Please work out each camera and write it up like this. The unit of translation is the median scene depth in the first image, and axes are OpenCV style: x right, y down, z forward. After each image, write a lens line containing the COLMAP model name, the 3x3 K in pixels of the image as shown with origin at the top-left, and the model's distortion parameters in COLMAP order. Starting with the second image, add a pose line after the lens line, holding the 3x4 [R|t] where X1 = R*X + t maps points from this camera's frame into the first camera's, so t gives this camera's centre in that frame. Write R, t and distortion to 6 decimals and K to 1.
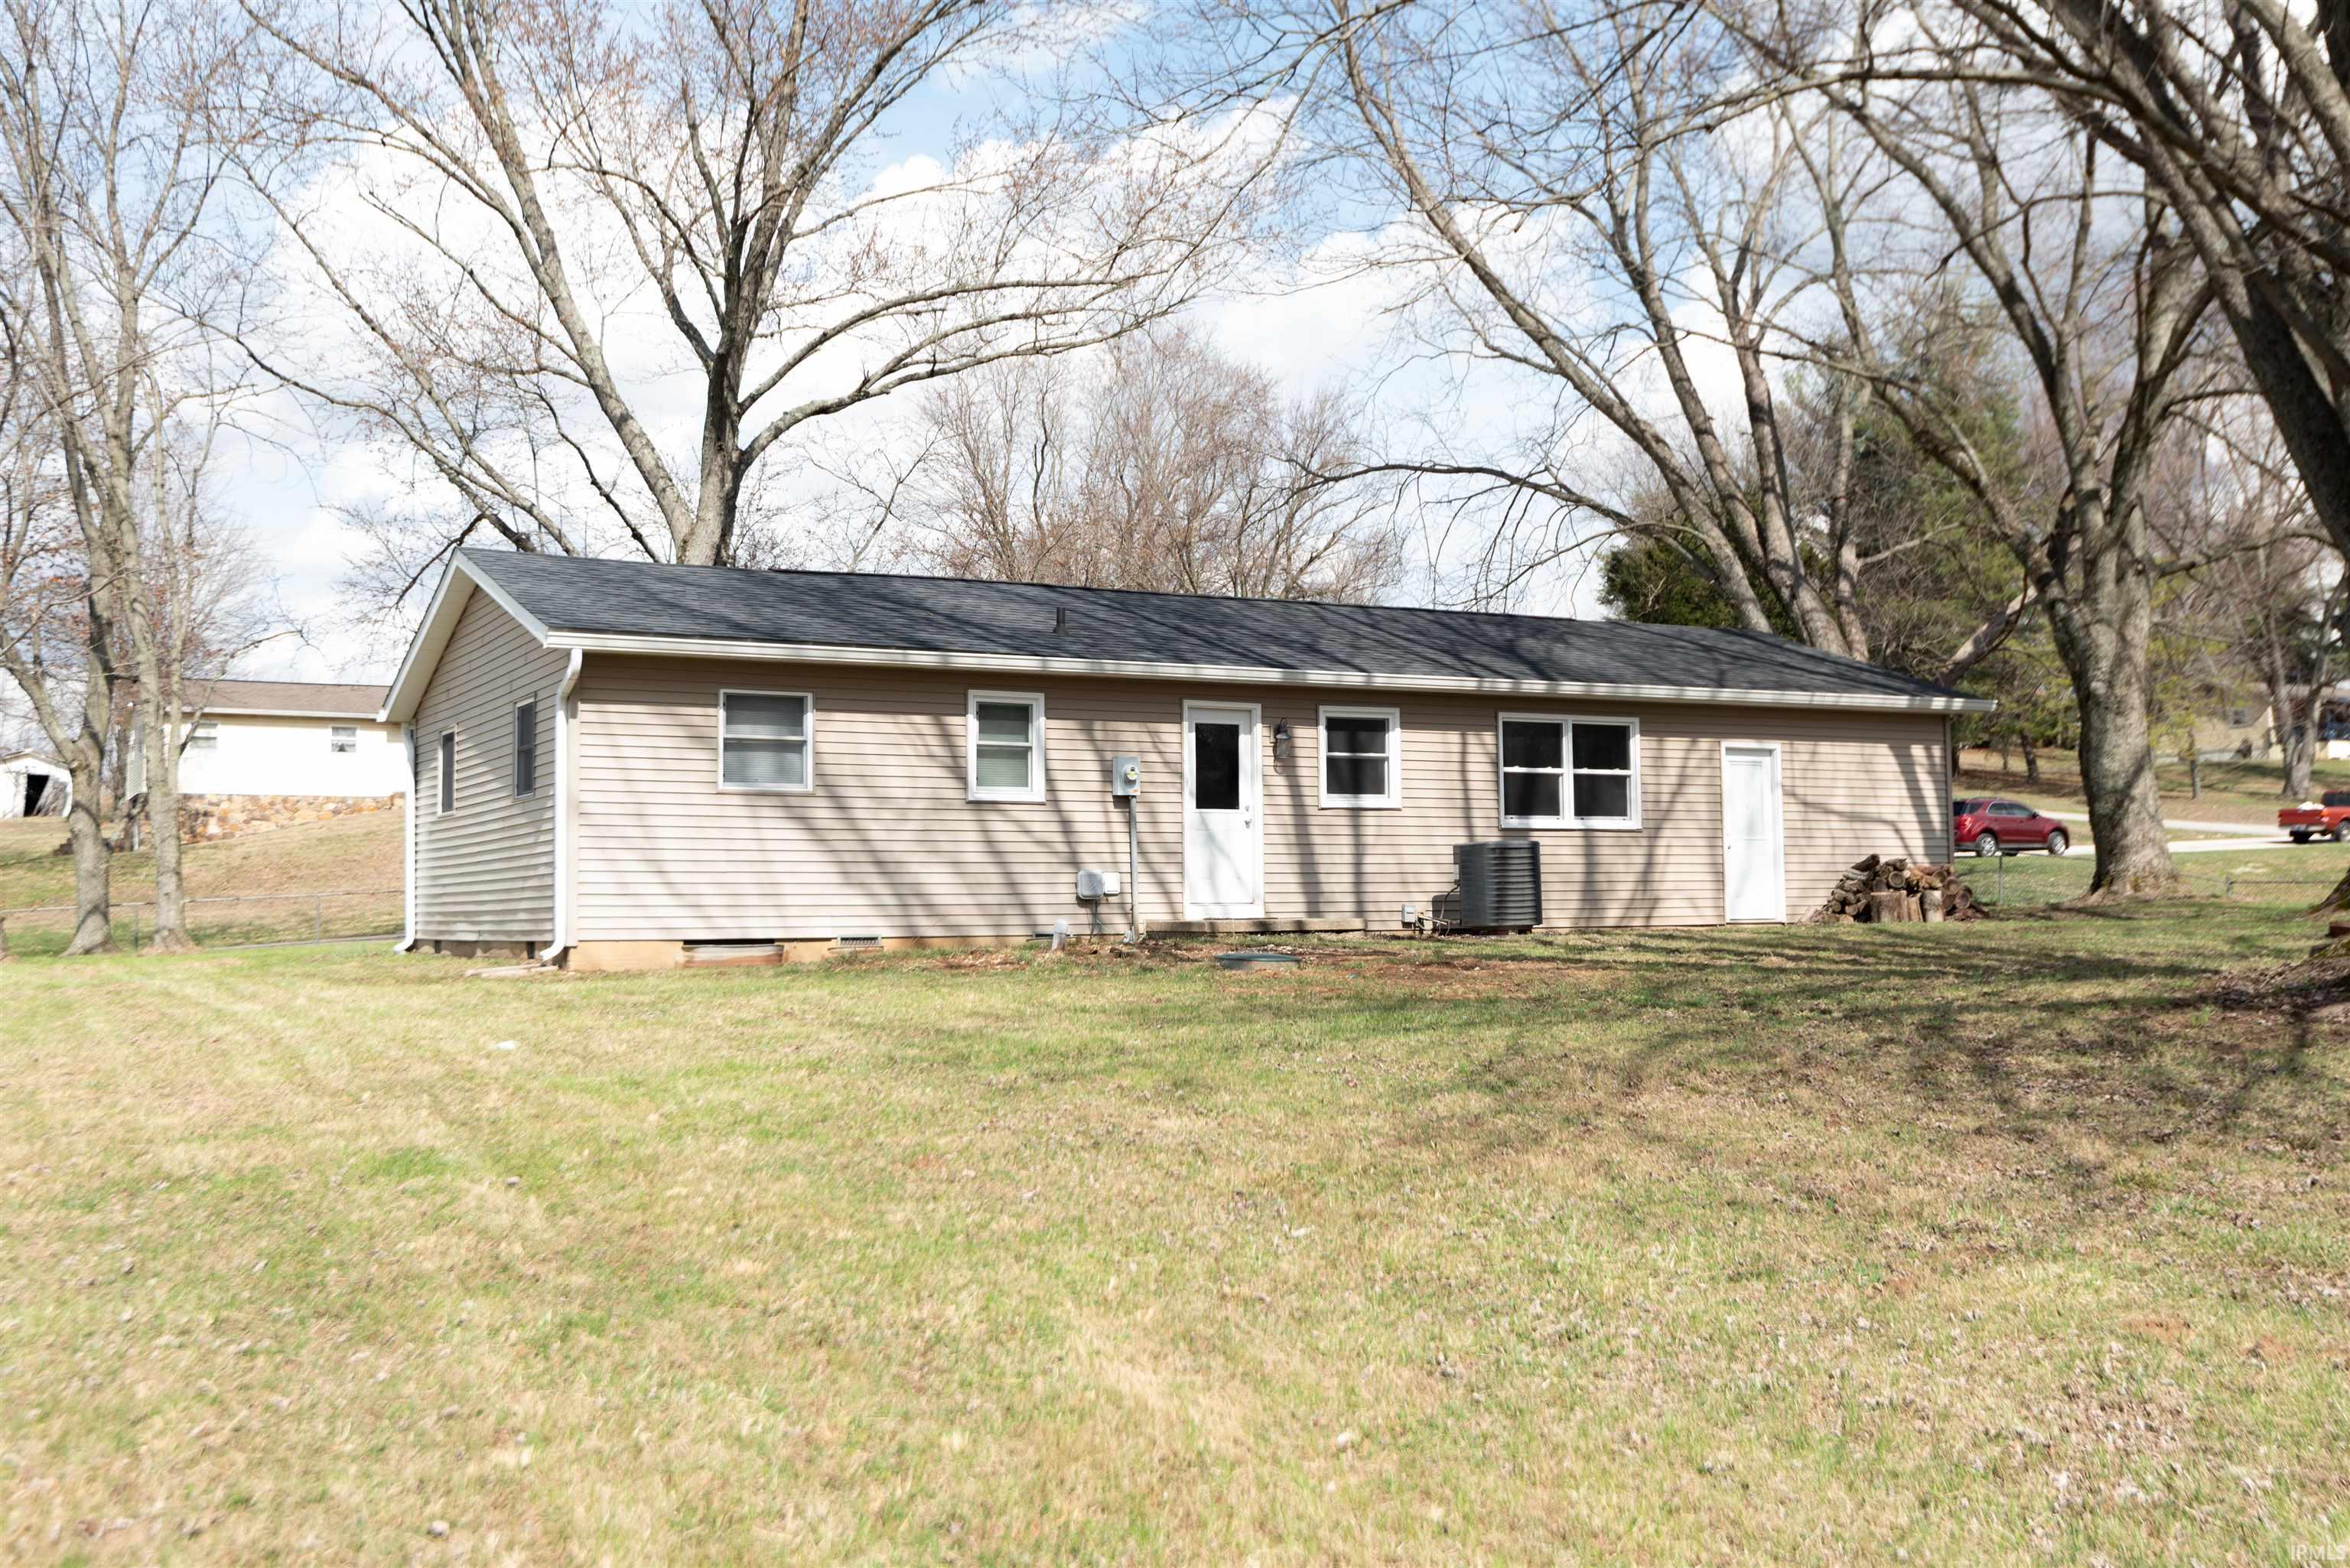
lens RADIAL K [[2361.9, 0, 1174.9], [0, 2361.9, 784.8], [0, 0, 1]] dist [0.002684, 0.000000]
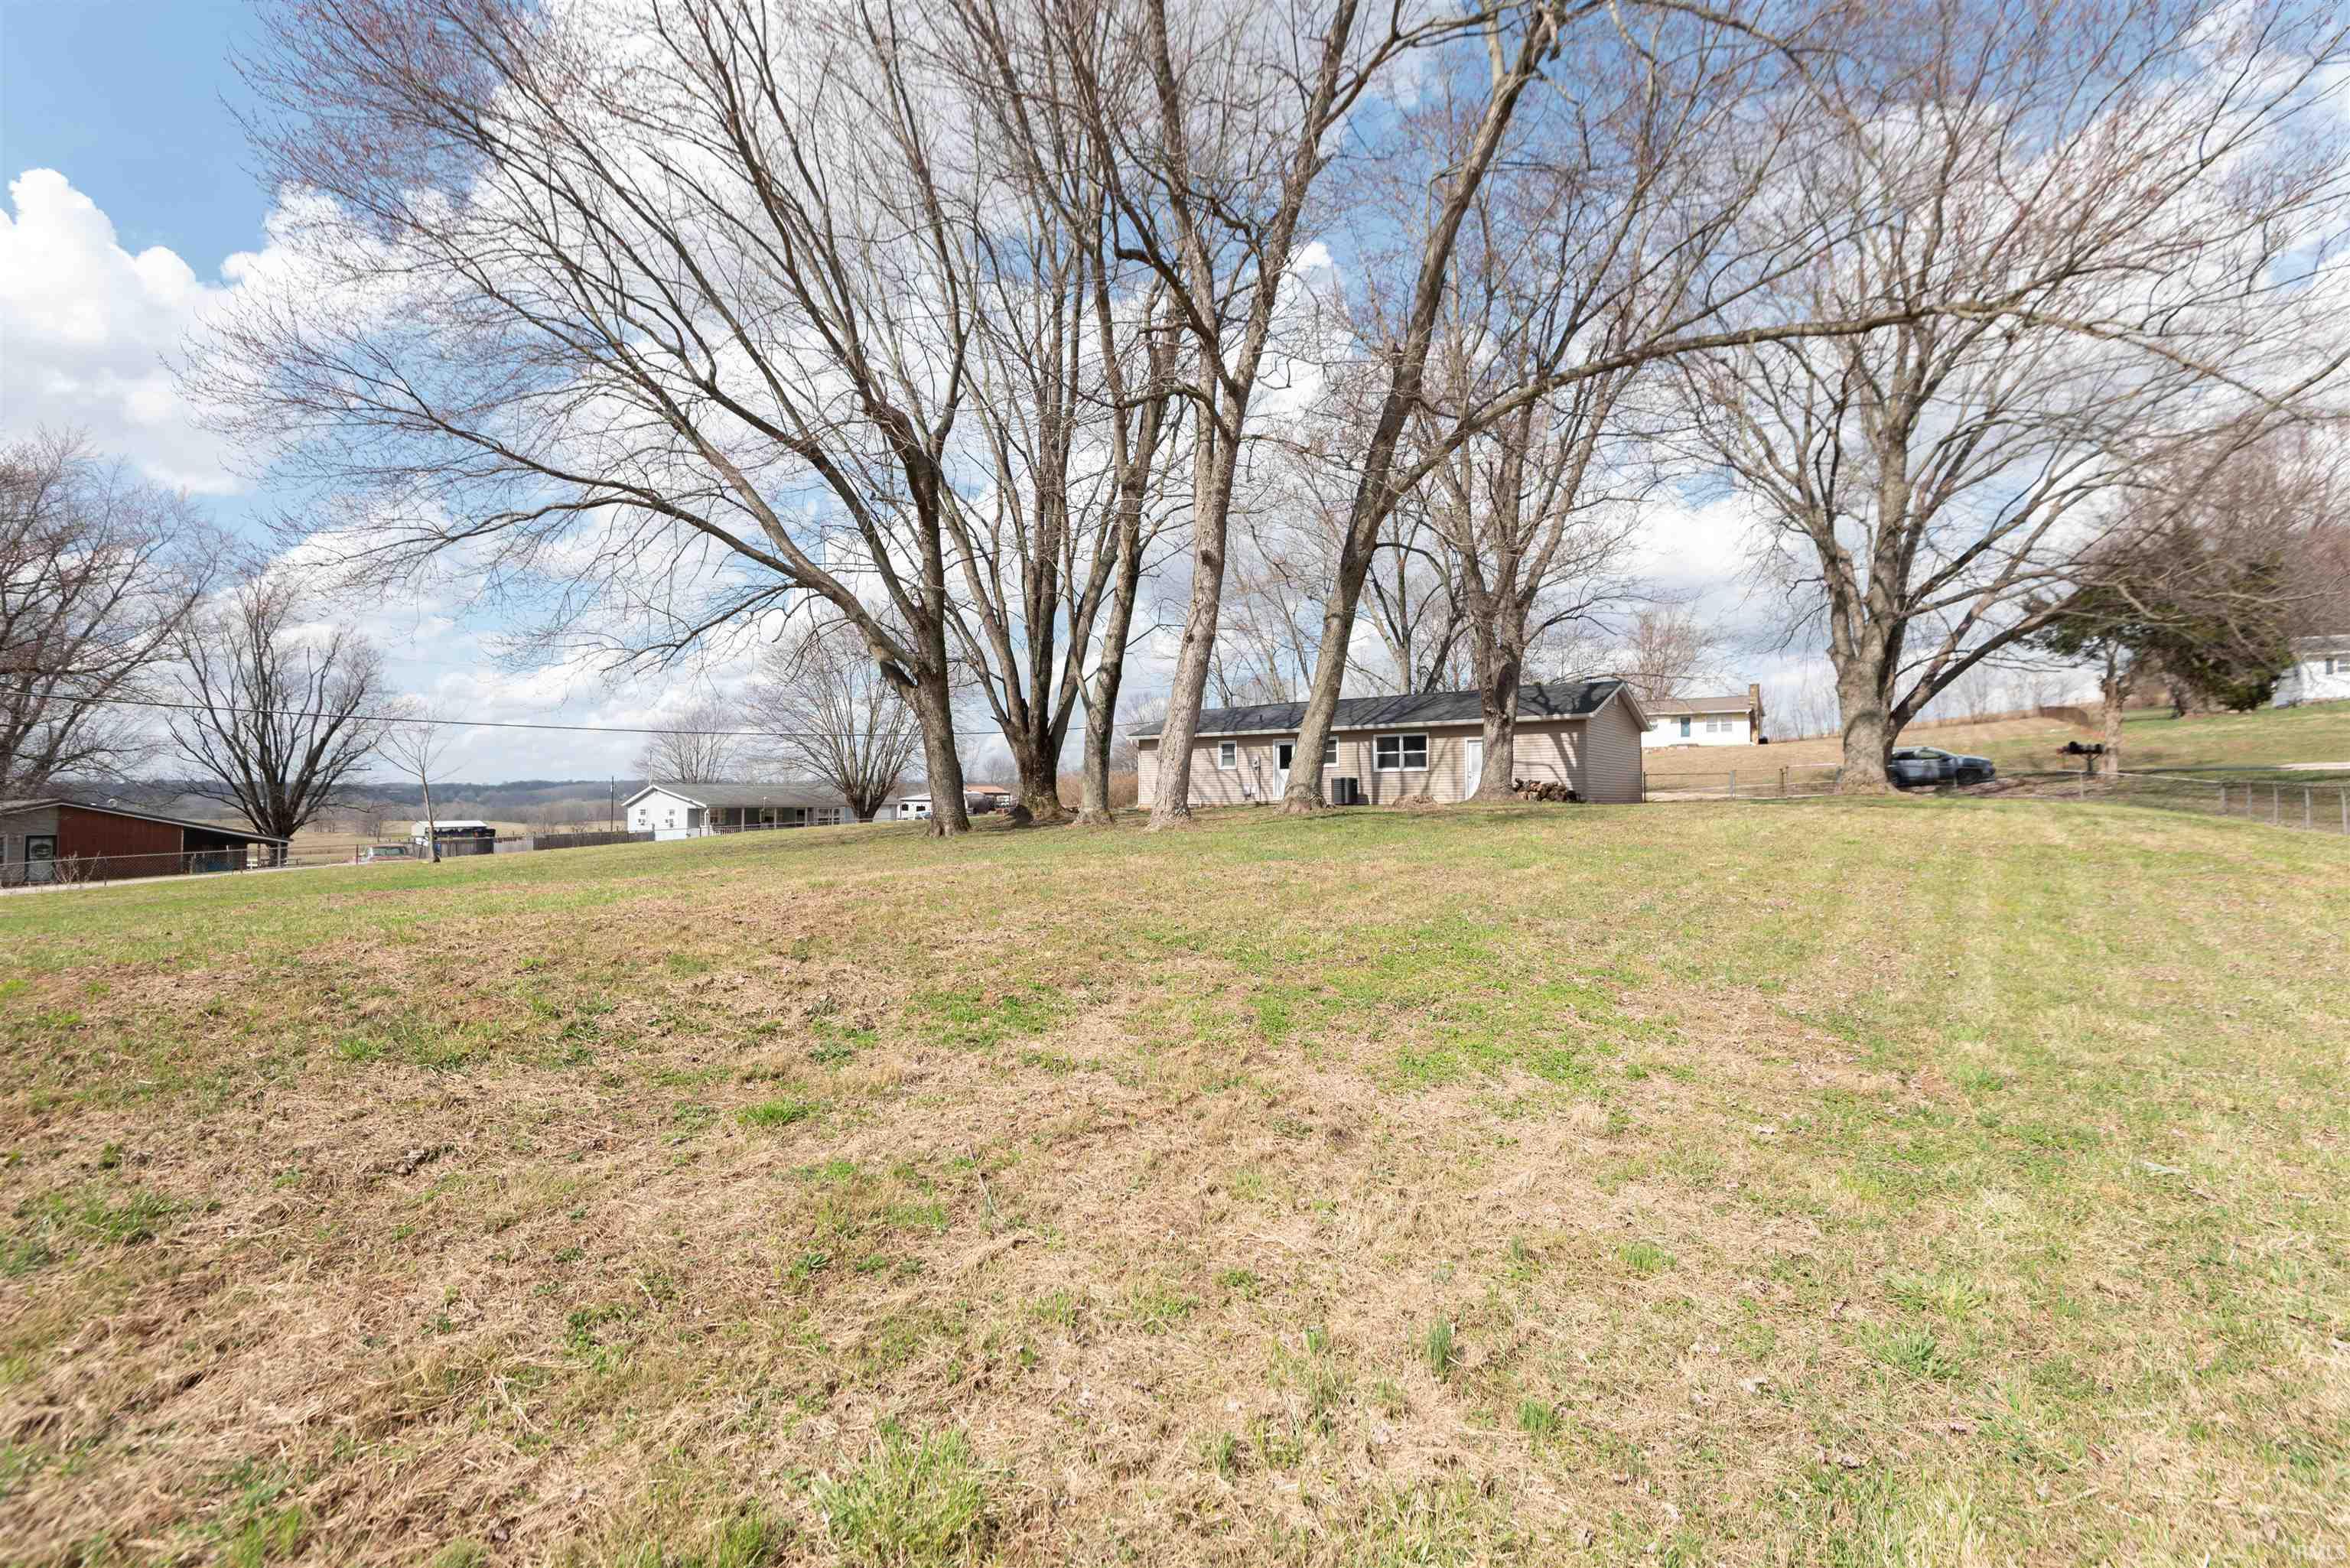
lens RADIAL K [[1059.2, 0, 1175.1], [0, 1059.2, 786.7], [0, 0, 1]] dist [-0.000620, -0.000103]
pose [[0.377859, 0.002850, -0.925859, 1.332006], [0.053370, 0.998265, 0.024854, -0.011238], [0.924324, -0.058804, 0.377051, 0.237707]]
